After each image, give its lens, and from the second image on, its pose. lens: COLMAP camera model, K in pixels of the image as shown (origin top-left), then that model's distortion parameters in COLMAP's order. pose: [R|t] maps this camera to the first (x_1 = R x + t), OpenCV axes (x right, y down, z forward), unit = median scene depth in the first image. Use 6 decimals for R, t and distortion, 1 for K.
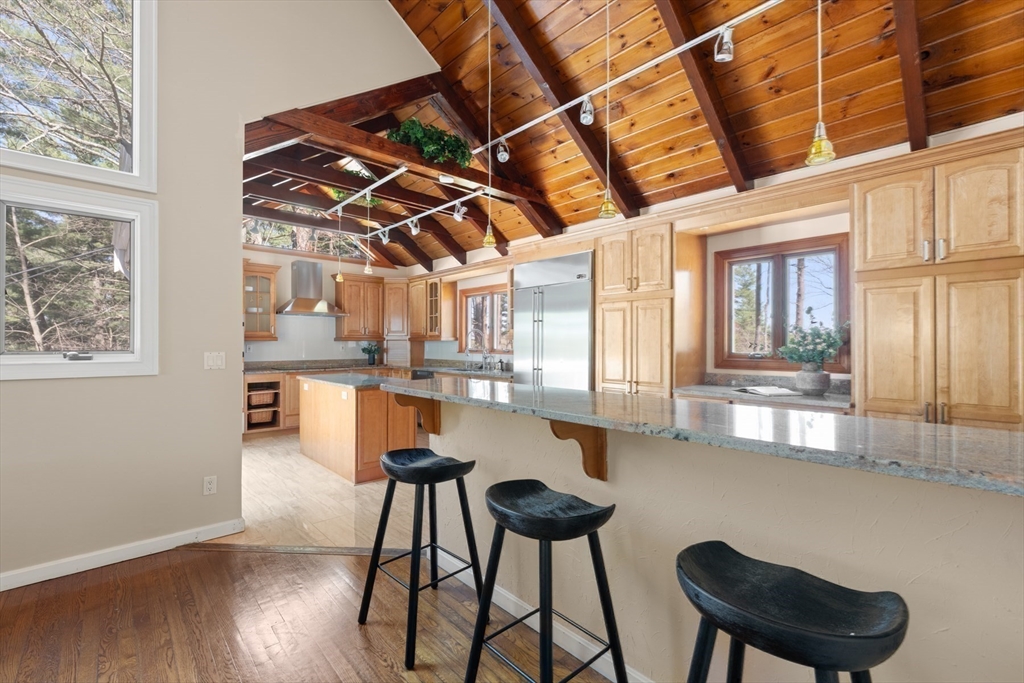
lens RADIAL K [[439.5, 0, 515.0], [0, 439.5, 343.8], [0, 0, 1]] dist [-0.000677, 0.000333]
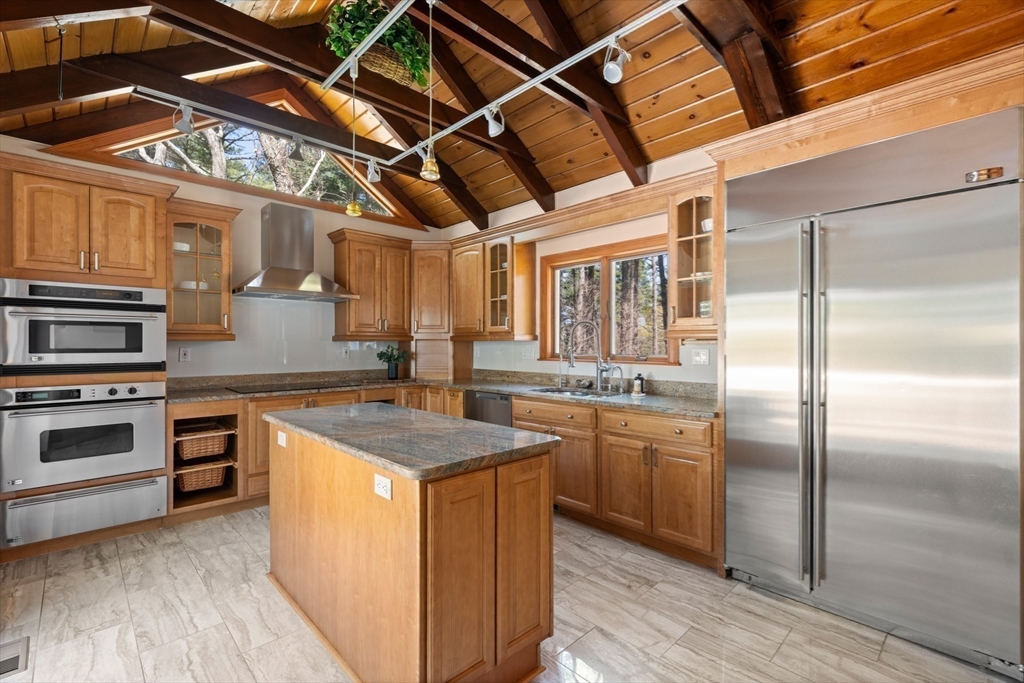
lens RADIAL K [[454.0, 0, 515.9], [0, 454.0, 343.1], [0, 0, 1]] dist [0.000415, 0.000091]
pose [[0.999880, -0.001173, 0.015418, -0.174271], [0.001224, 0.999994, -0.003301, -0.001306], [-0.015414, 0.003320, 0.999876, 0.381095]]
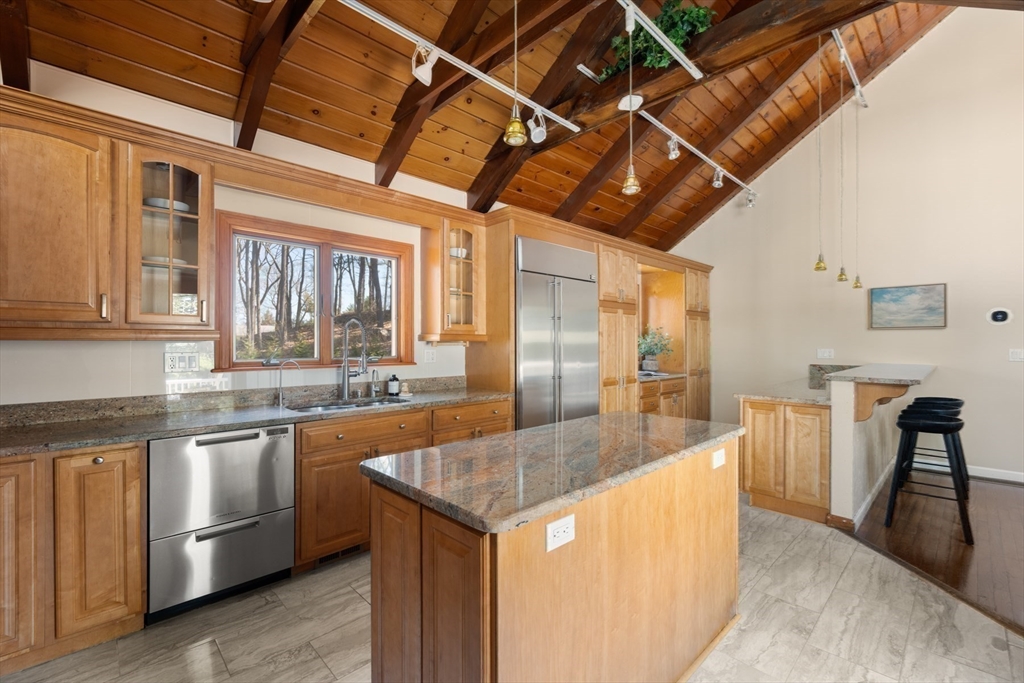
lens RADIAL K [[439.5, 0, 515.0], [0, 439.5, 343.8], [0, 0, 1]] dist [-0.000677, 0.000333]
pose [[-0.015575, -0.001397, 0.999878, -0.528617], [0.000097, 0.999999, 0.001399, -0.004463], [-0.999879, 0.000119, -0.015575, 0.757926]]
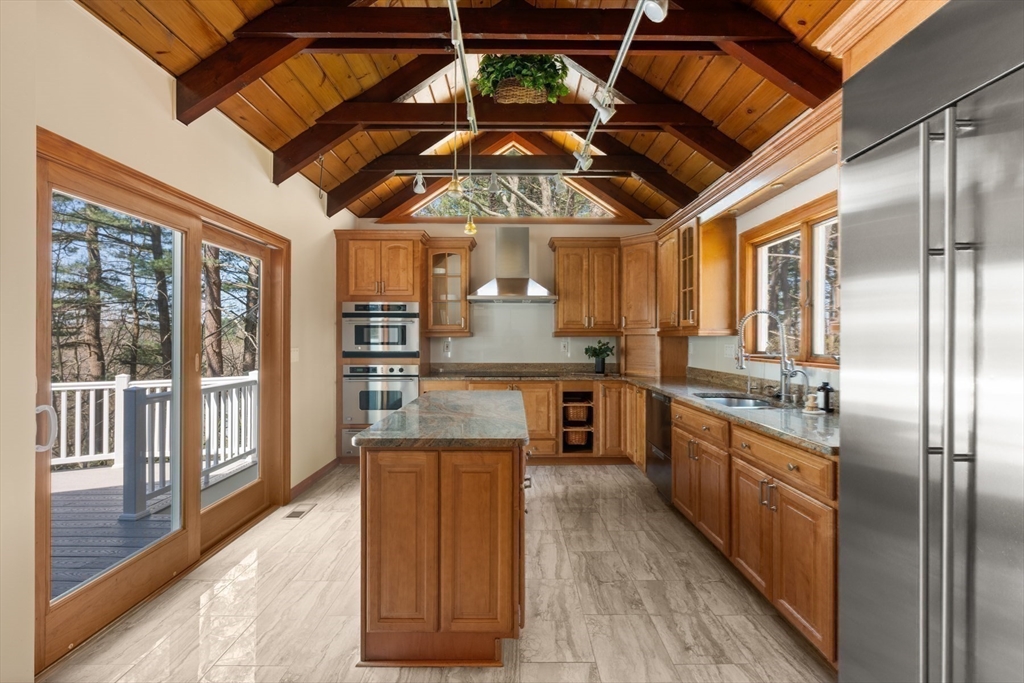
lens RADIAL K [[442.8, 0, 511.1], [0, 442.8, 338.3], [0, 0, 1]] dist [-0.000462, -0.000114]
pose [[0.729201, -0.001154, -0.684299, 0.029768], [-0.001241, 0.999995, -0.003008, -0.002148], [0.684298, 0.003043, 0.729196, 0.462463]]
